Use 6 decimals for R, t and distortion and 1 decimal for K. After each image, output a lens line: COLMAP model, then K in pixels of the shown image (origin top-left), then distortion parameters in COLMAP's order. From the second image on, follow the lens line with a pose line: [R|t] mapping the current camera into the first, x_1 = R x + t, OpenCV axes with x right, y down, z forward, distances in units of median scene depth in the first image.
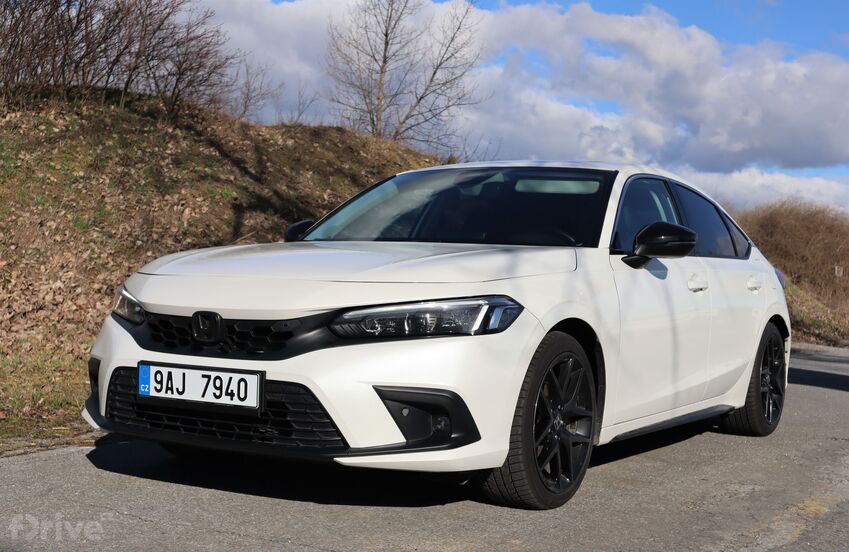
lens RADIAL K [[1217.1, 0, 424.5], [0, 1217.1, 276.0], [0, 0, 1]] dist [-0.003018, 0.104511]
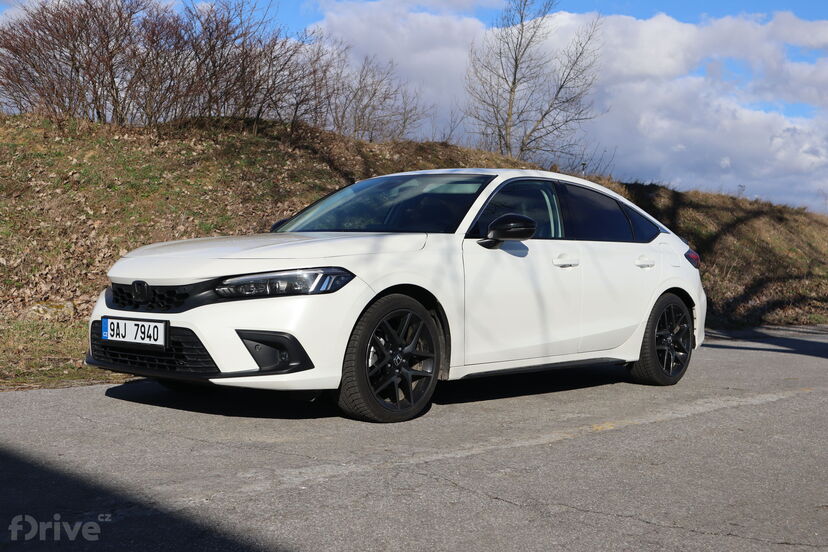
lens RADIAL K [[1092.9, 0, 414.0], [0, 1092.9, 276.0], [0, 0, 1]] dist [-0.006825, 0.016435]
pose [[0.983074, -0.012626, -0.182775, 0.374282], [0.013097, 0.999913, 0.001370, 0.025444], [0.182741, -0.003740, 0.983154, -0.218656]]
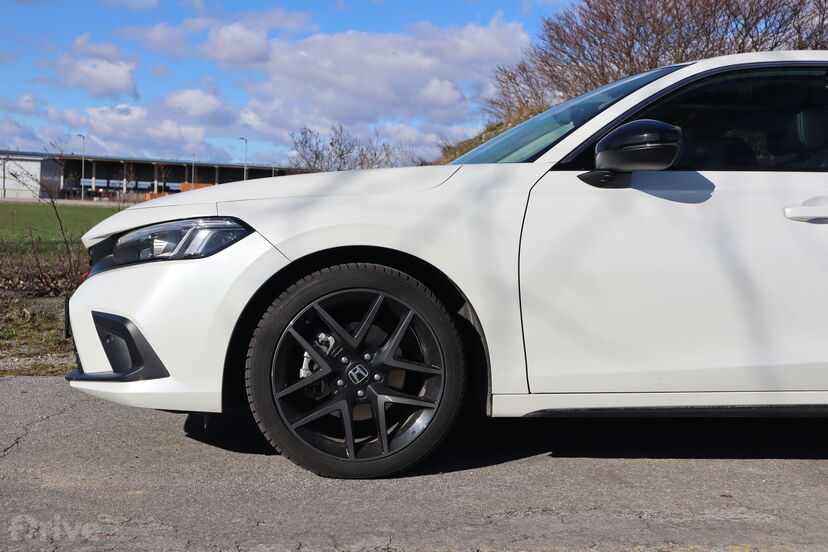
lens RADIAL K [[985.1, 0, 414.0], [0, 985.1, 276.0], [0, 0, 1]] dist [0.006666, -0.004023]
pose [[0.616364, -0.010917, -0.787386, 0.688670], [0.001647, 0.999920, -0.012575, 0.066470], [0.787460, 0.006453, 0.616332, 0.659994]]
